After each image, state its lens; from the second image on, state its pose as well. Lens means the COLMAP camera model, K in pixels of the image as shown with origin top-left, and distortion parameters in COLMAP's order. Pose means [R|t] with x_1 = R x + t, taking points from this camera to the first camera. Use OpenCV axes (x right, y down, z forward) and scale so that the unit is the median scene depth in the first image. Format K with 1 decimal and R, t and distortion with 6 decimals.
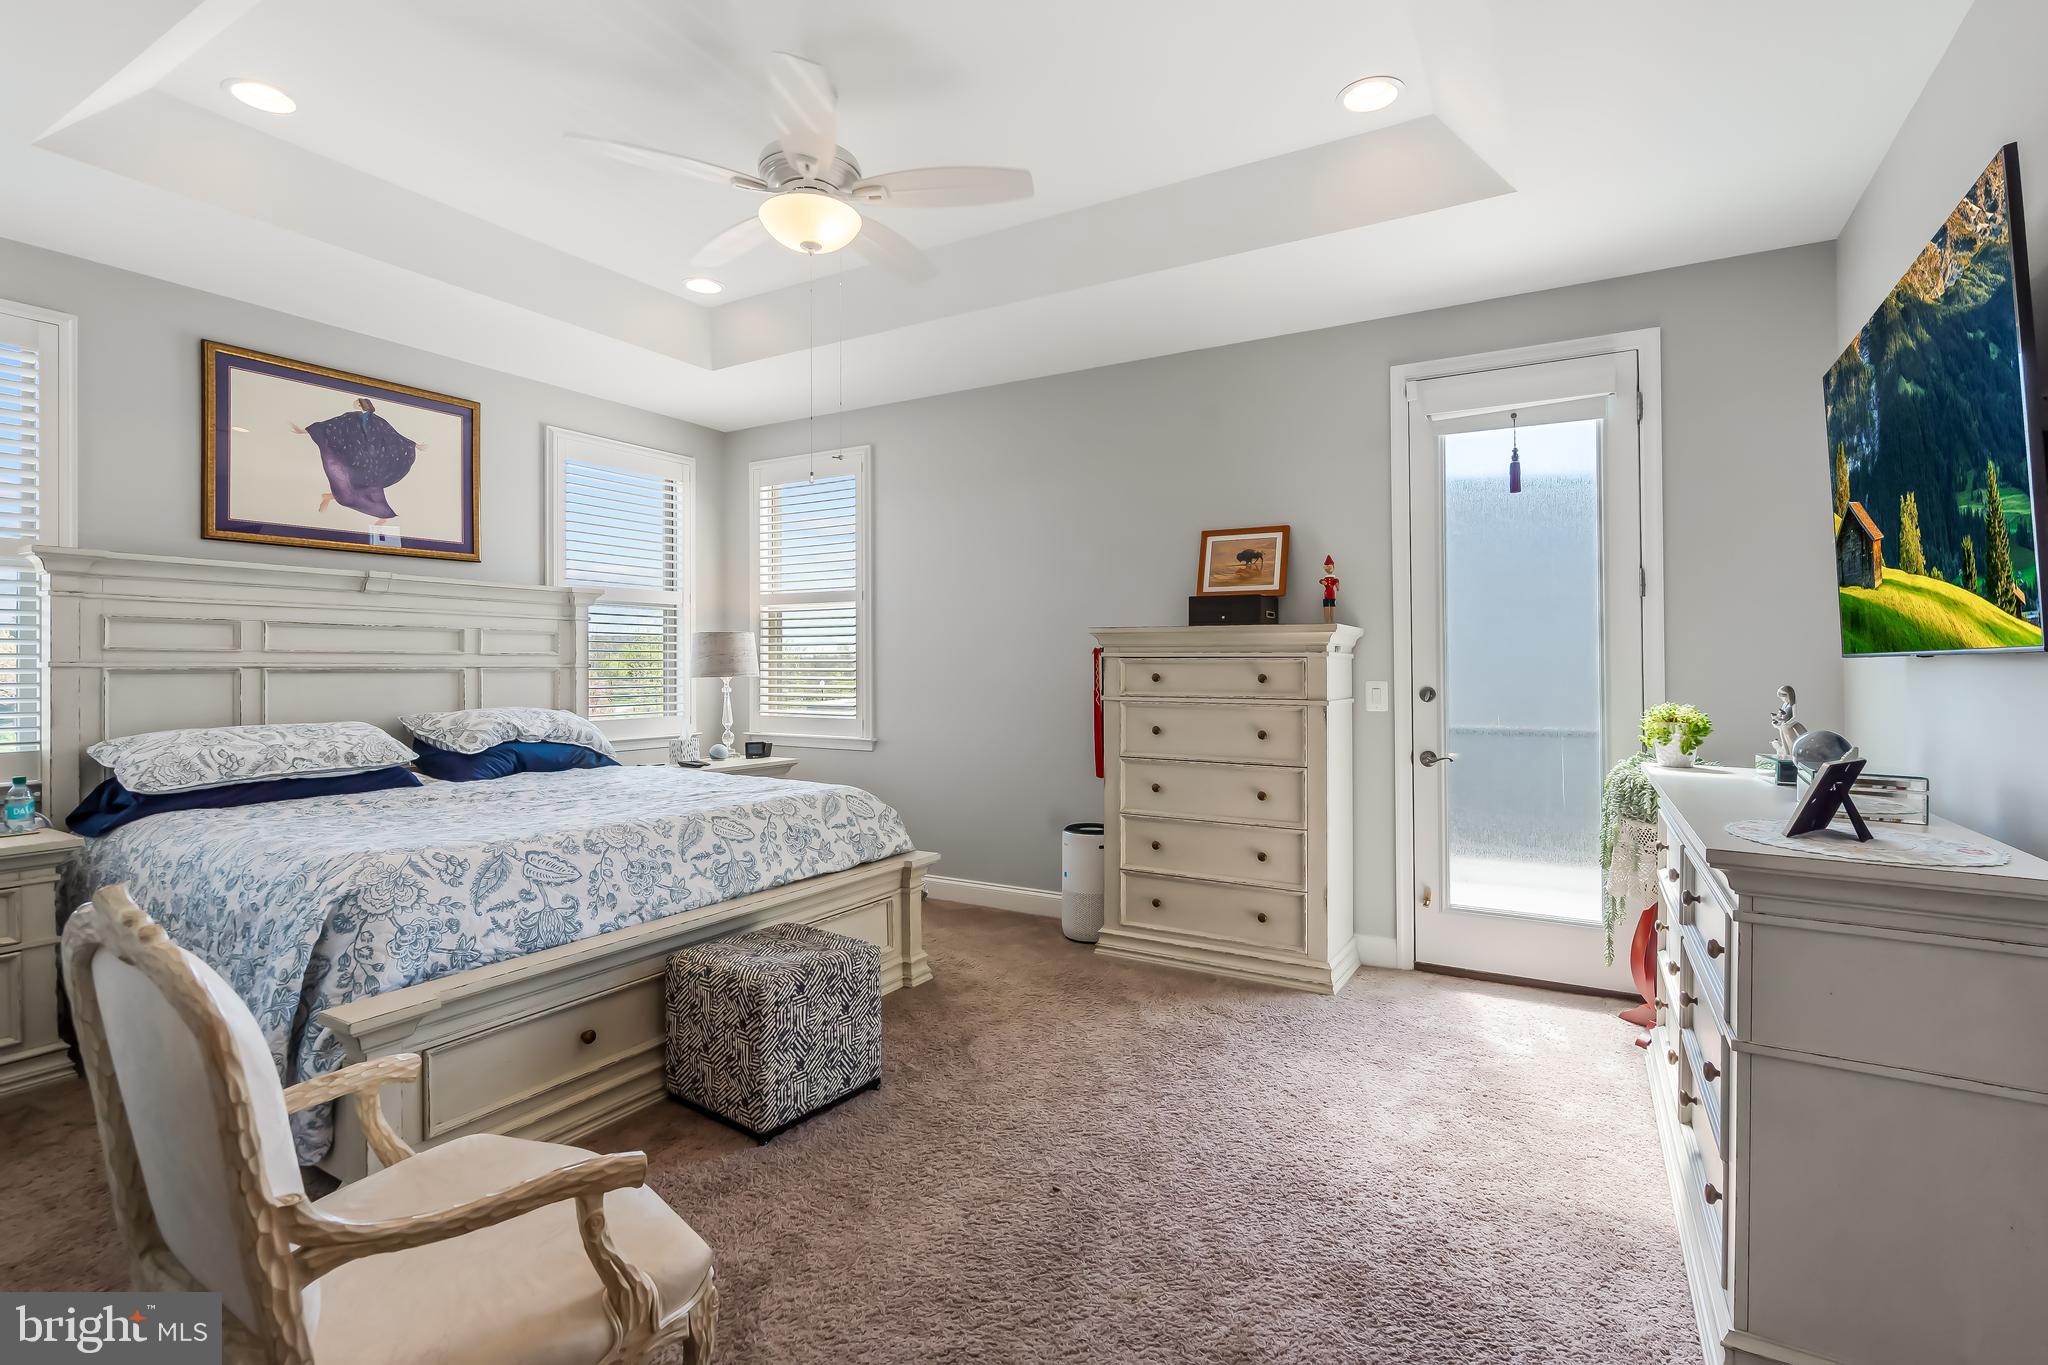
lens RADIAL K [[931.7, 0, 1052.1], [0, 931.7, 649.1], [0, 0, 1]] dist [-0.004899, 0.001946]
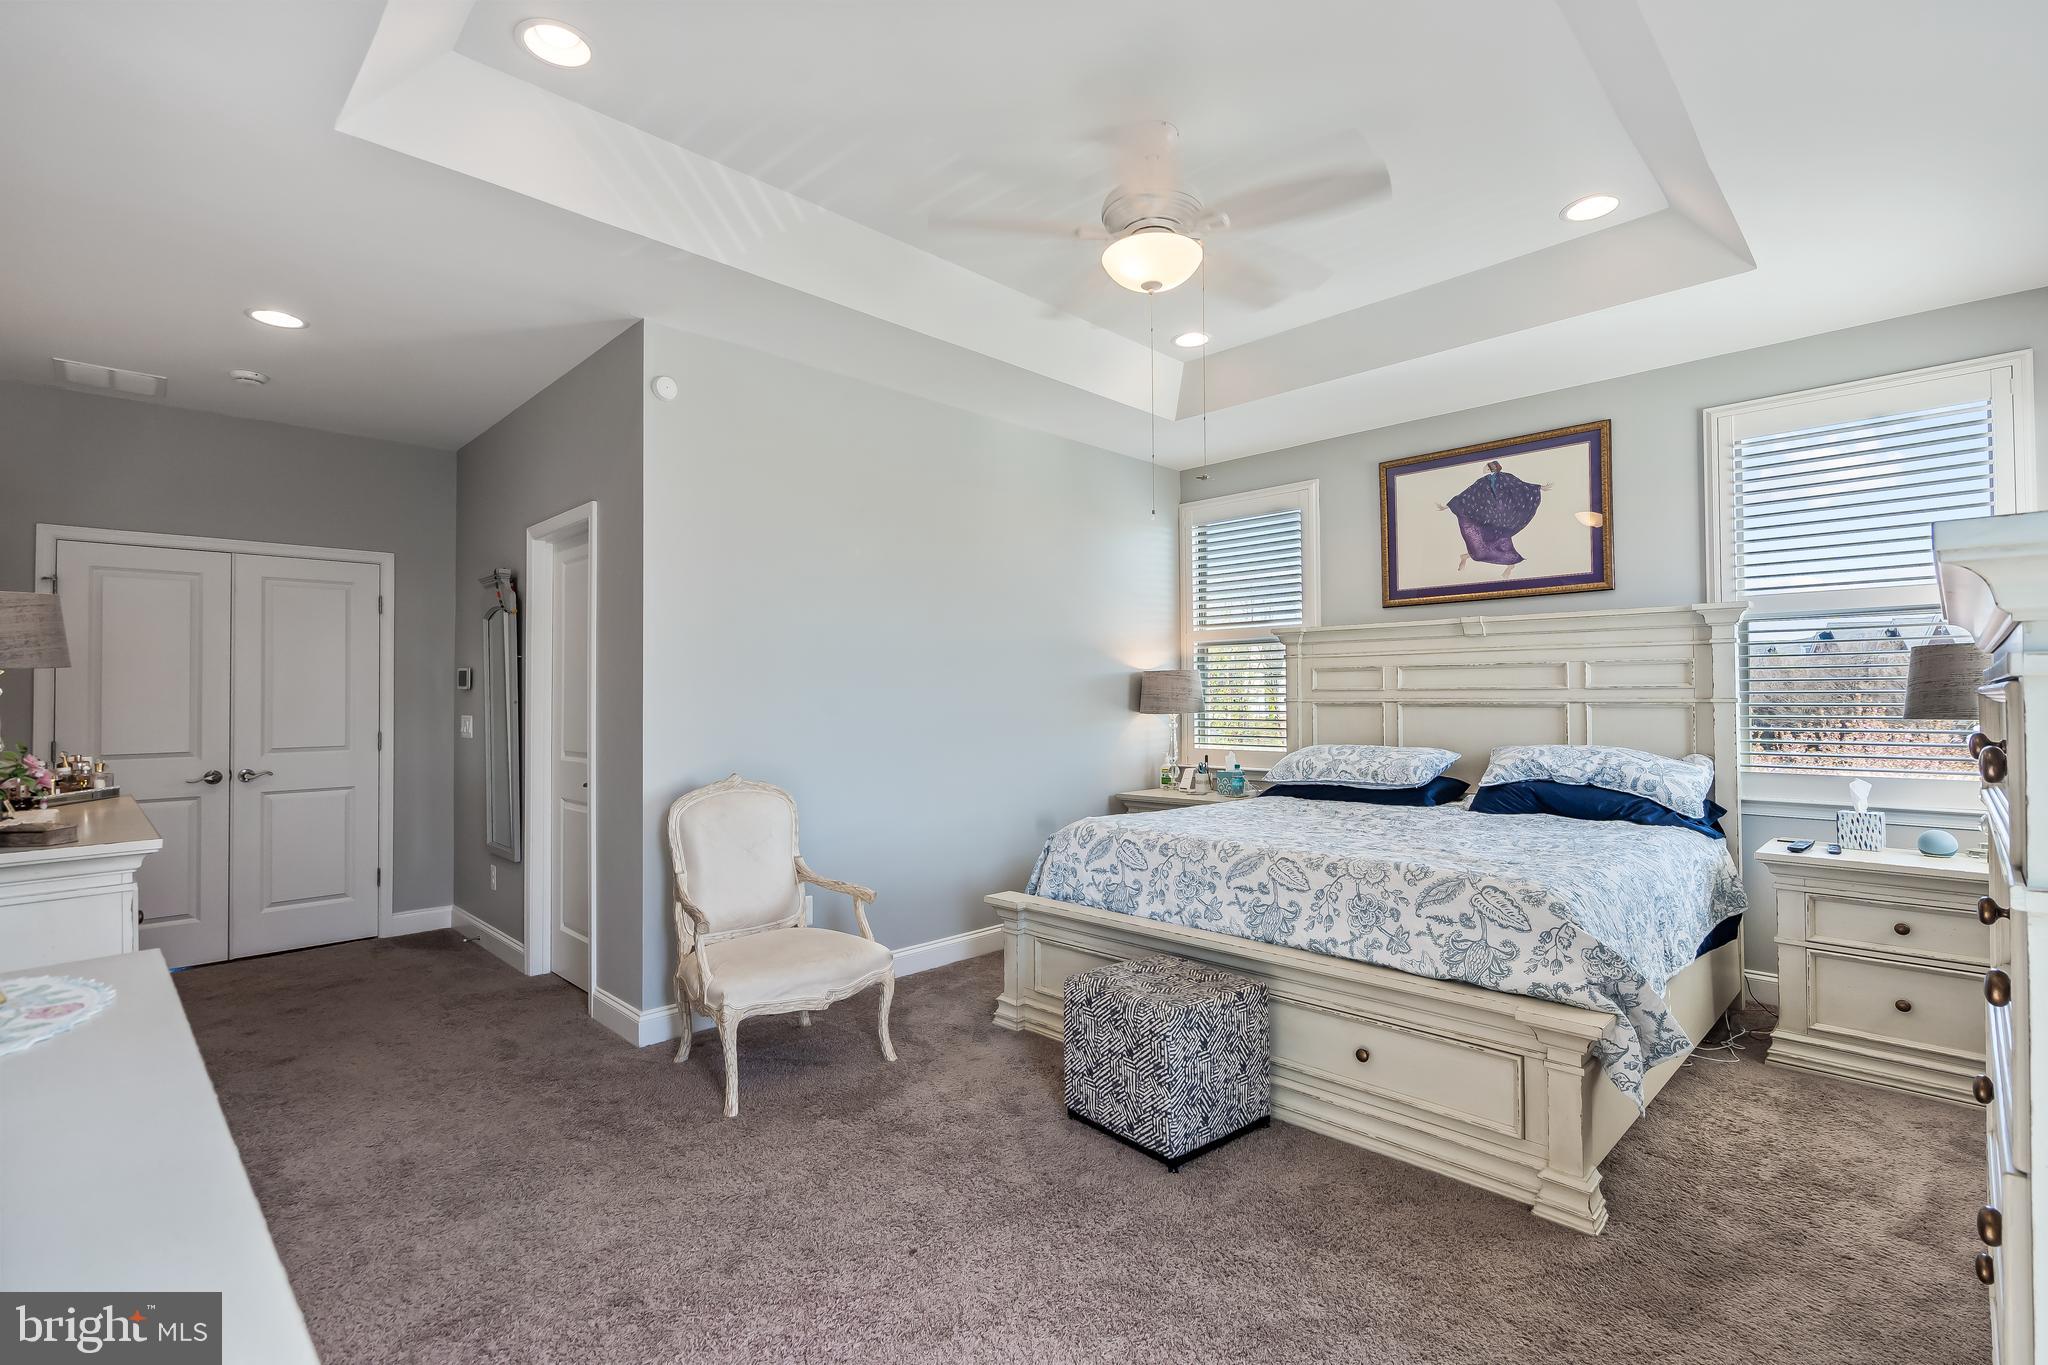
lens RADIAL K [[931.7, 0, 1019.5], [0, 931.7, 692.5], [0, 0, 1]] dist [-0.004899, 0.001946]
pose [[-0.255036, -0.005730, -0.966915, 0.550597], [0.021674, 0.999697, -0.011641, 0.010061], [0.966689, -0.023926, -0.254835, 0.828895]]
